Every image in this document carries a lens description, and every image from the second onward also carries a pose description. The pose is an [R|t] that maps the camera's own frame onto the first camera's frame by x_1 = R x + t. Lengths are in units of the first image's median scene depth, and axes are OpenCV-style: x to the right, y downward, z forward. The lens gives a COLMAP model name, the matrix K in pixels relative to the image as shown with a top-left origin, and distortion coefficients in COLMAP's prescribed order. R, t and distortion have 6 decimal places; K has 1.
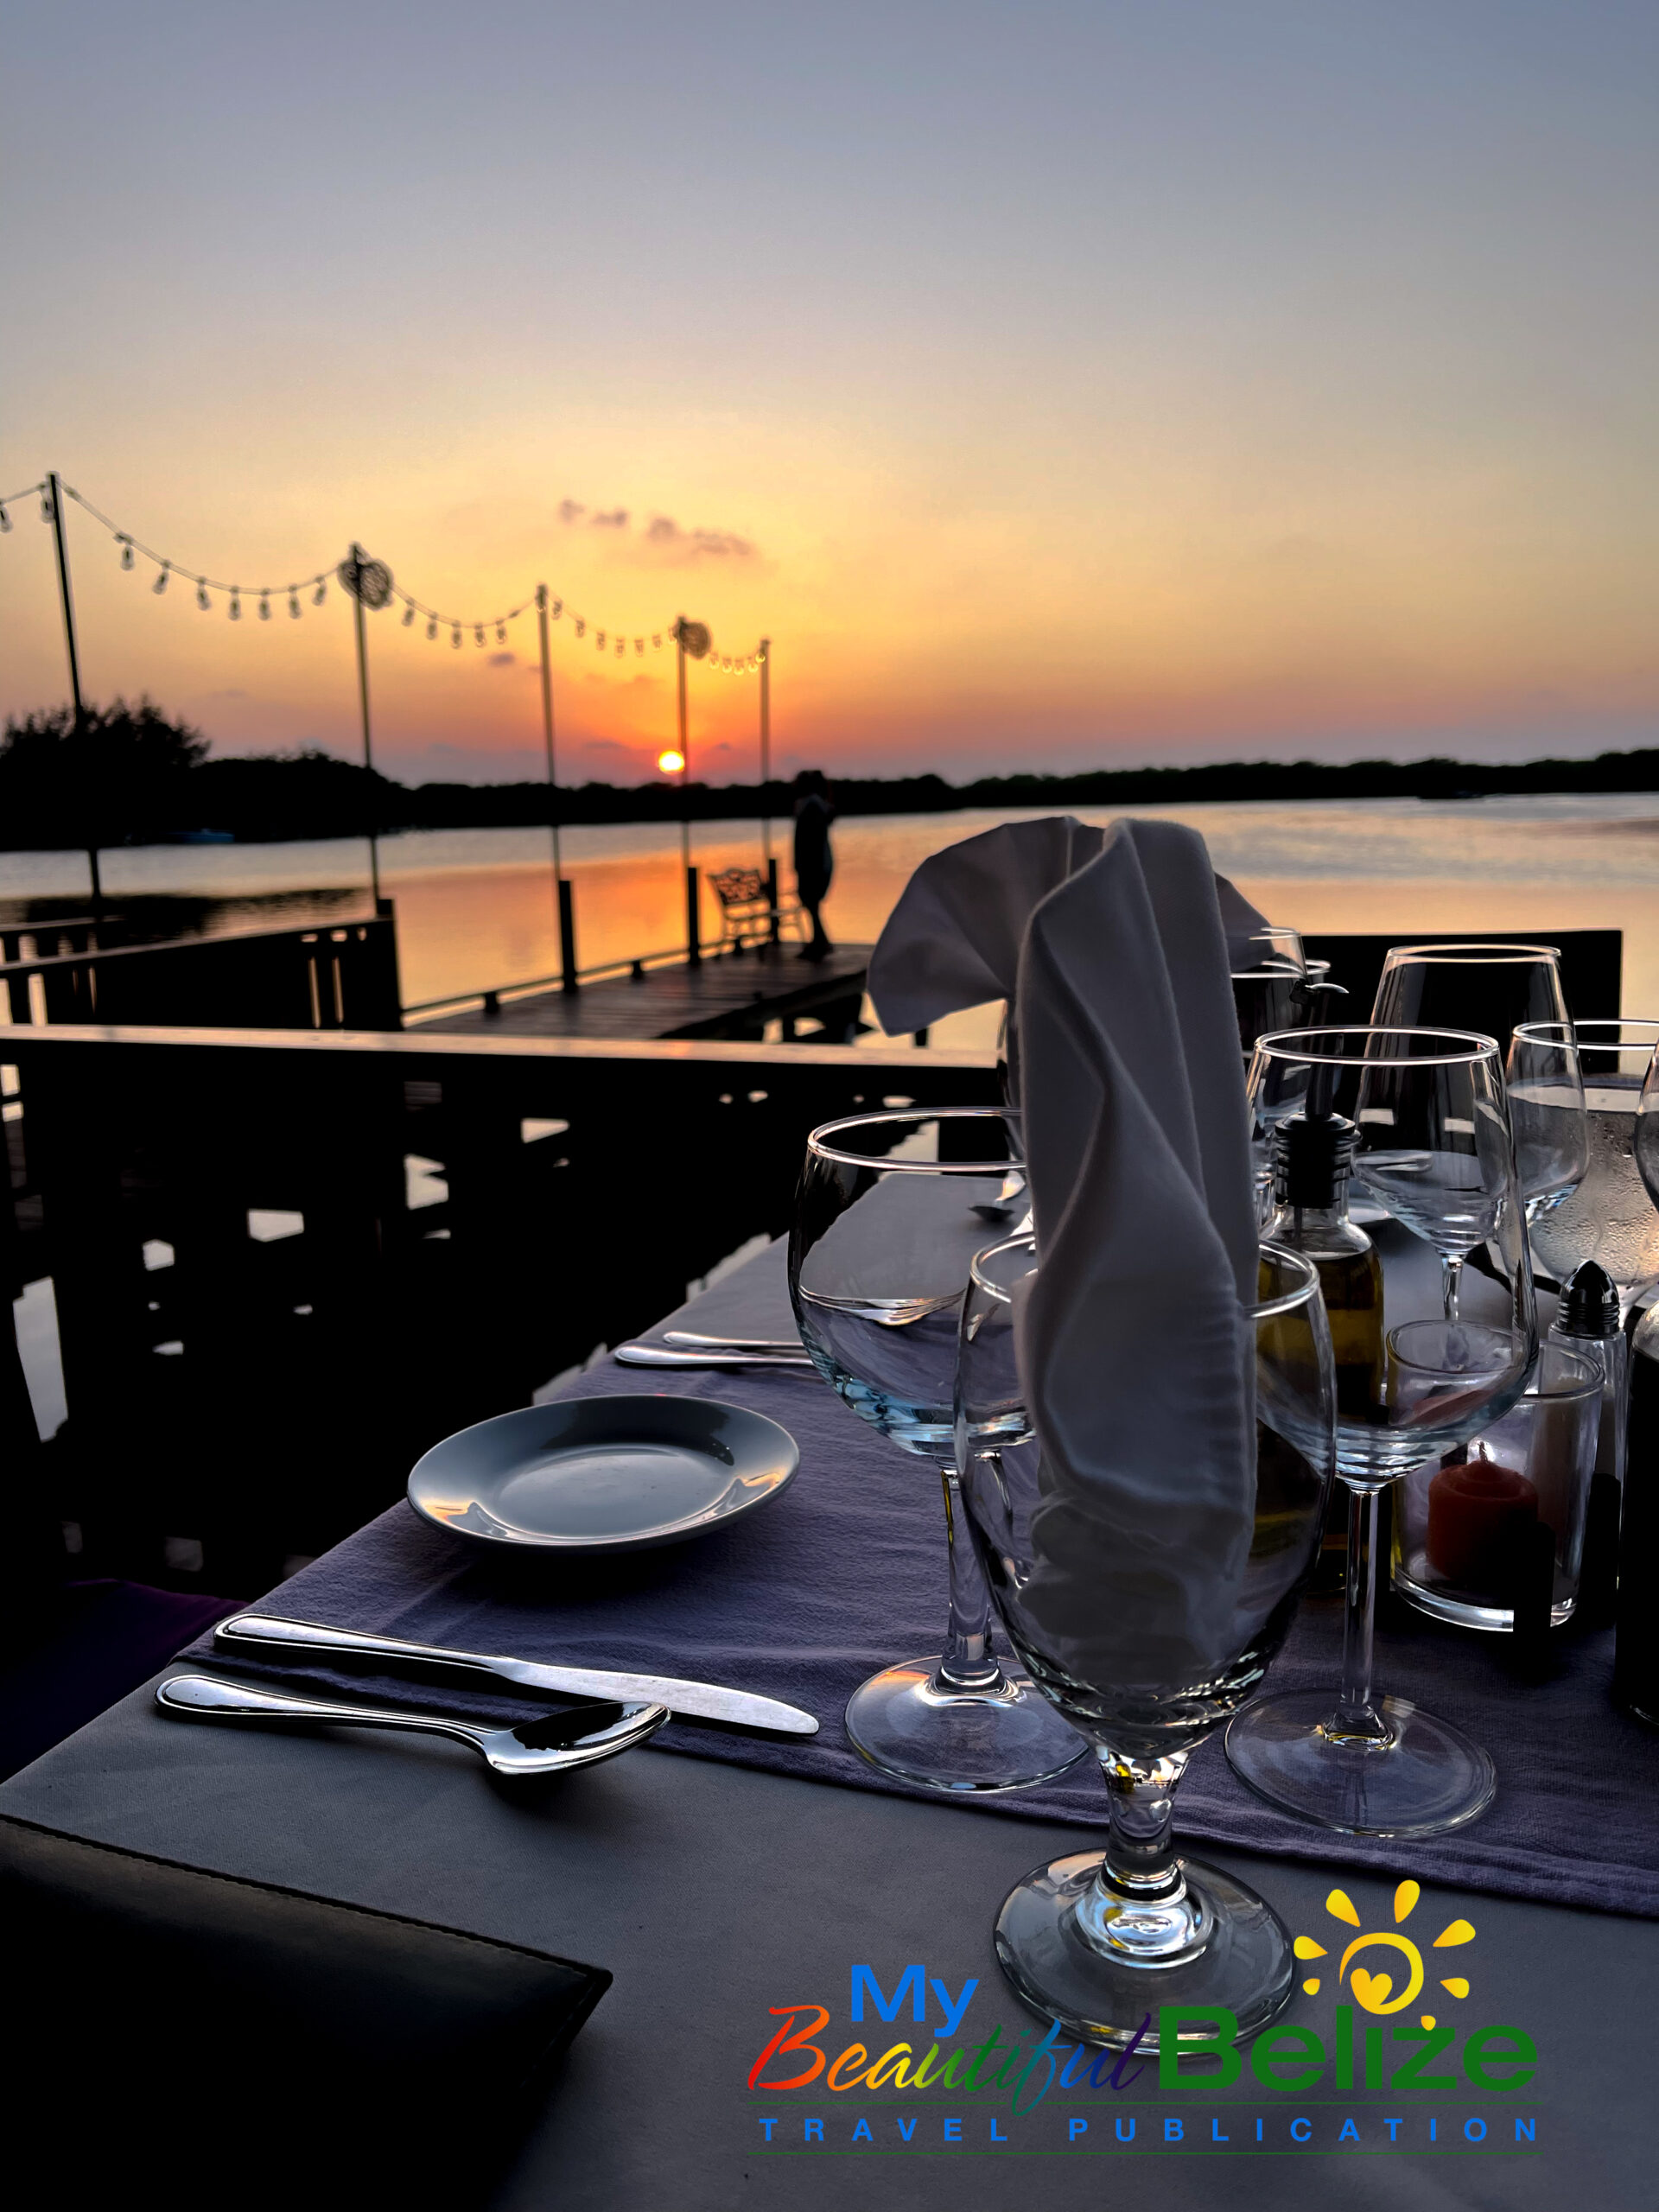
lens RADIAL K [[1679.1, 0, 826.7], [0, 1679.1, 1120.7], [0, 0, 1]] dist [0.036036, -0.028219]
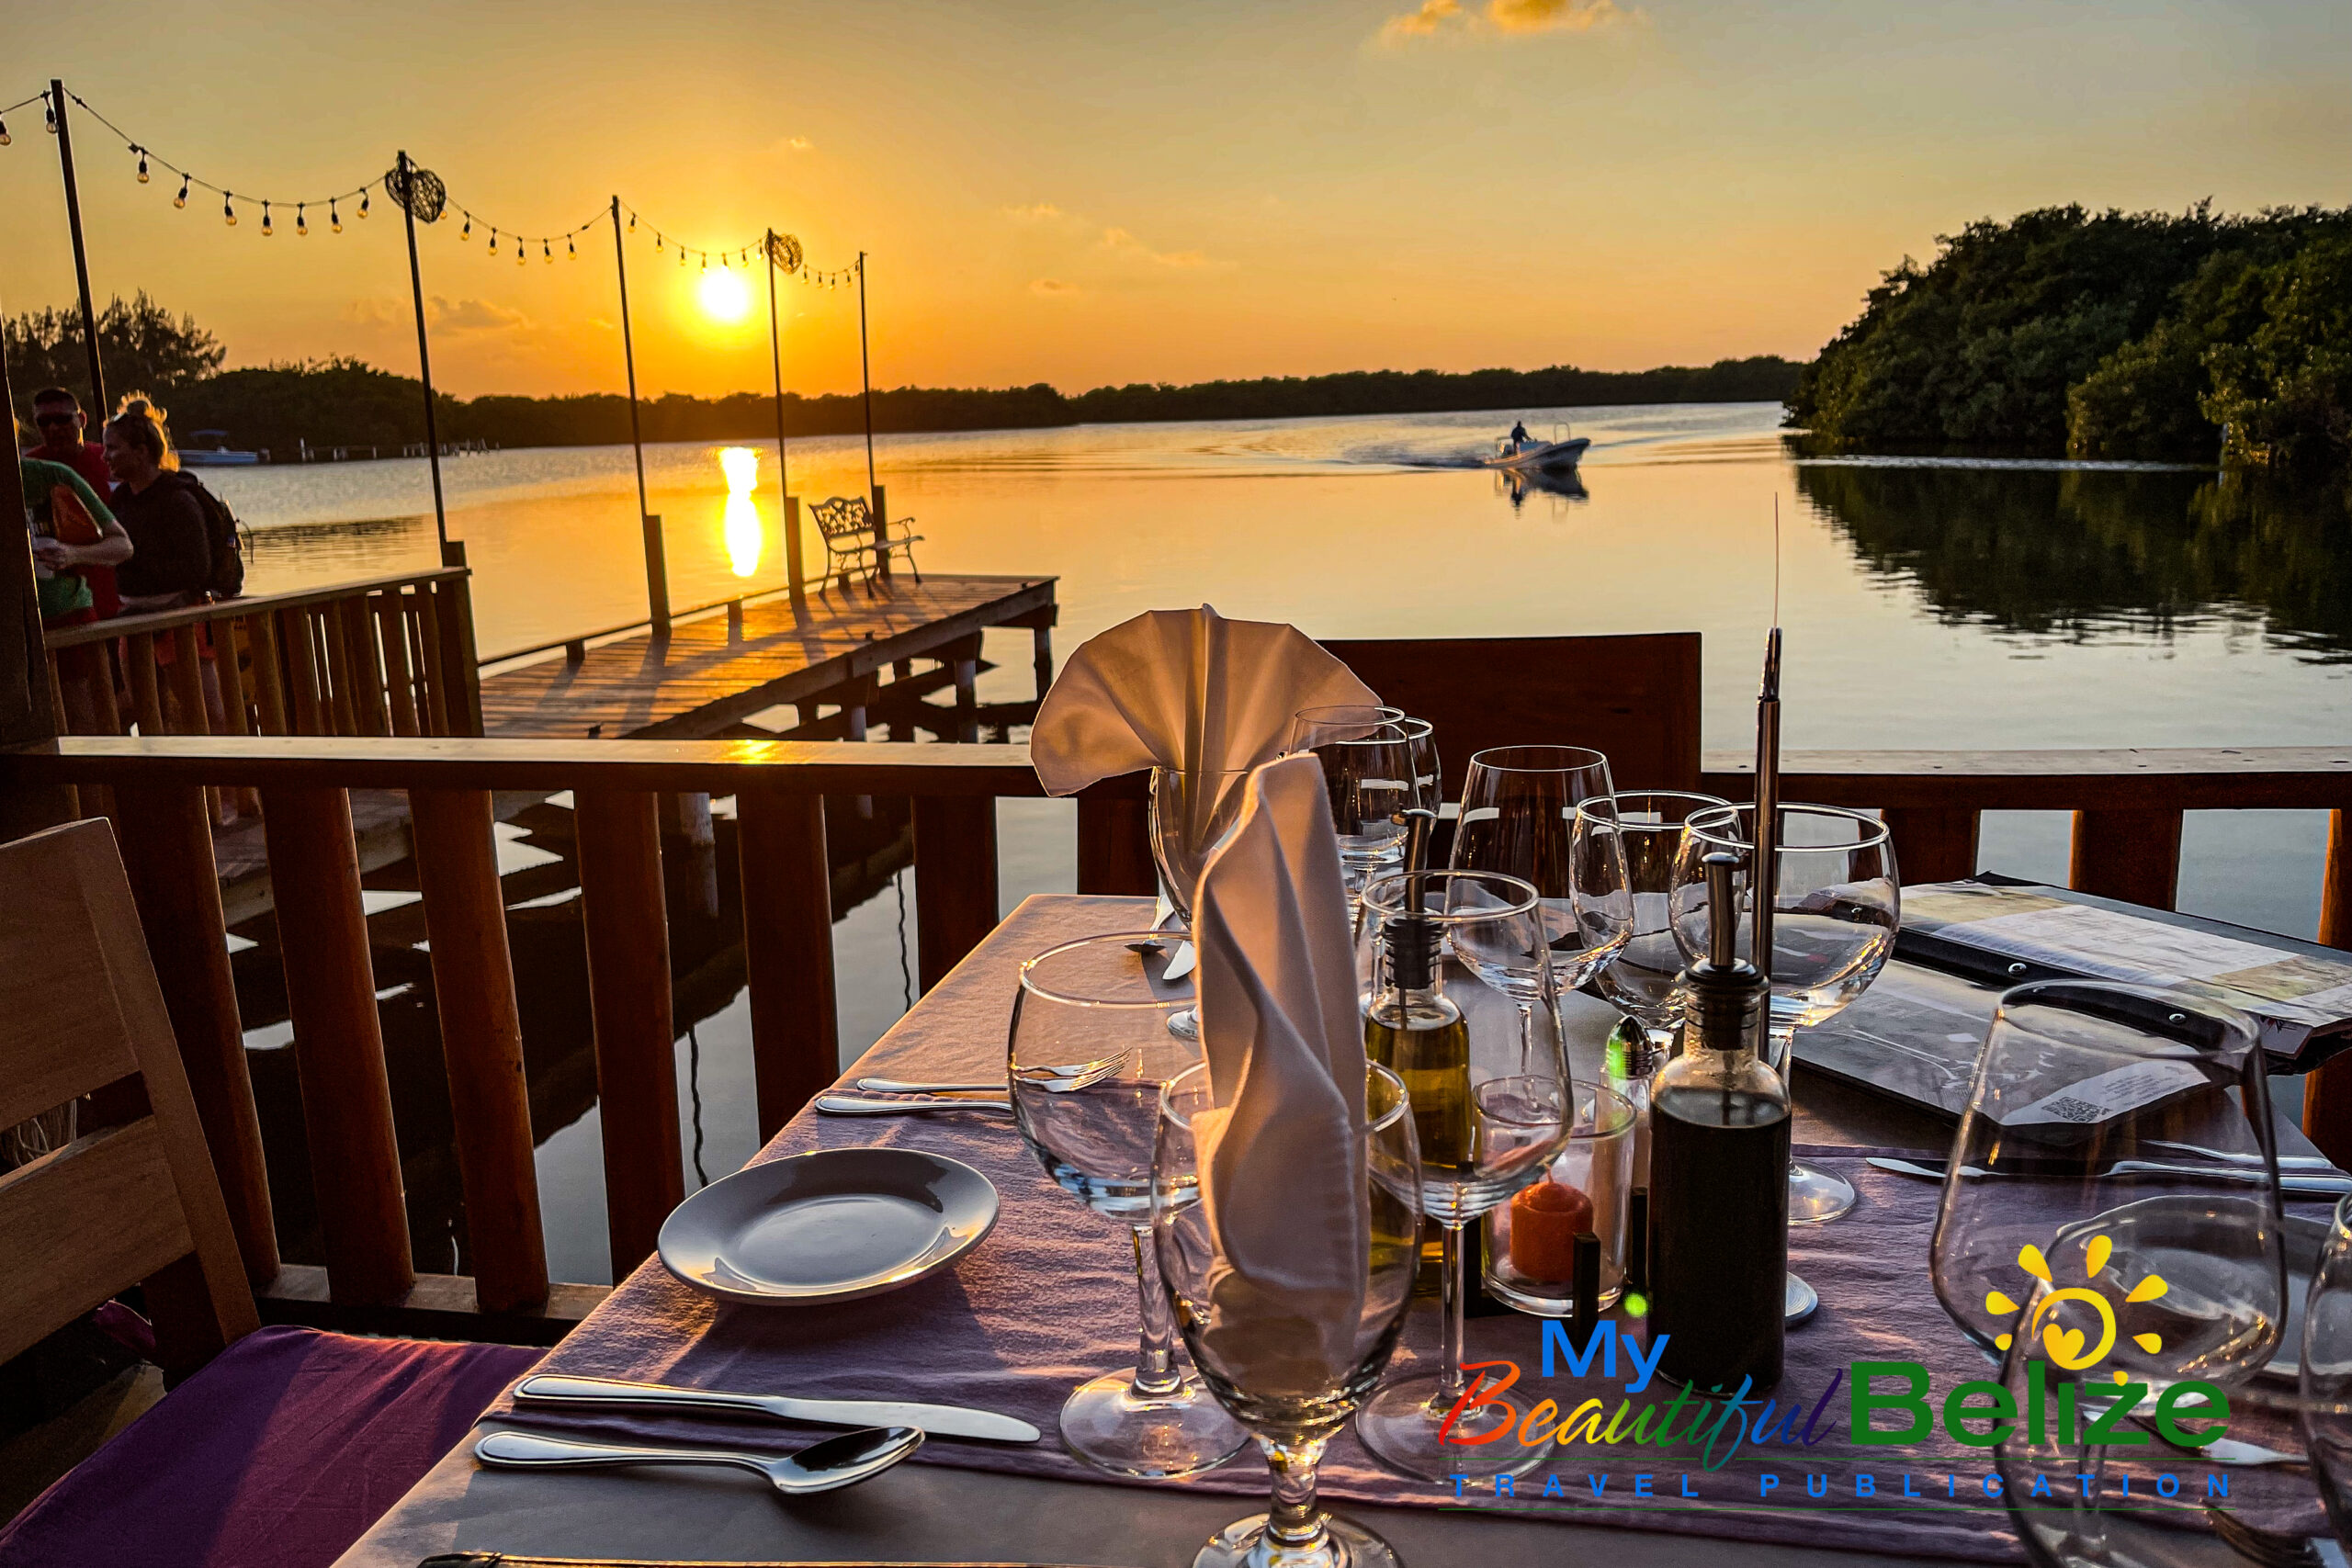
lens RADIAL K [[1798.8, 0, 1164.8], [0, 1798.8, 775.2], [0, 0, 1]] dist [0.045216, -0.032934]
pose [[0.991658, -0.032432, 0.124752, -0.041061], [0.030221, 0.999352, 0.019574, -0.099338], [-0.125306, -0.015641, 0.991995, -0.218242]]
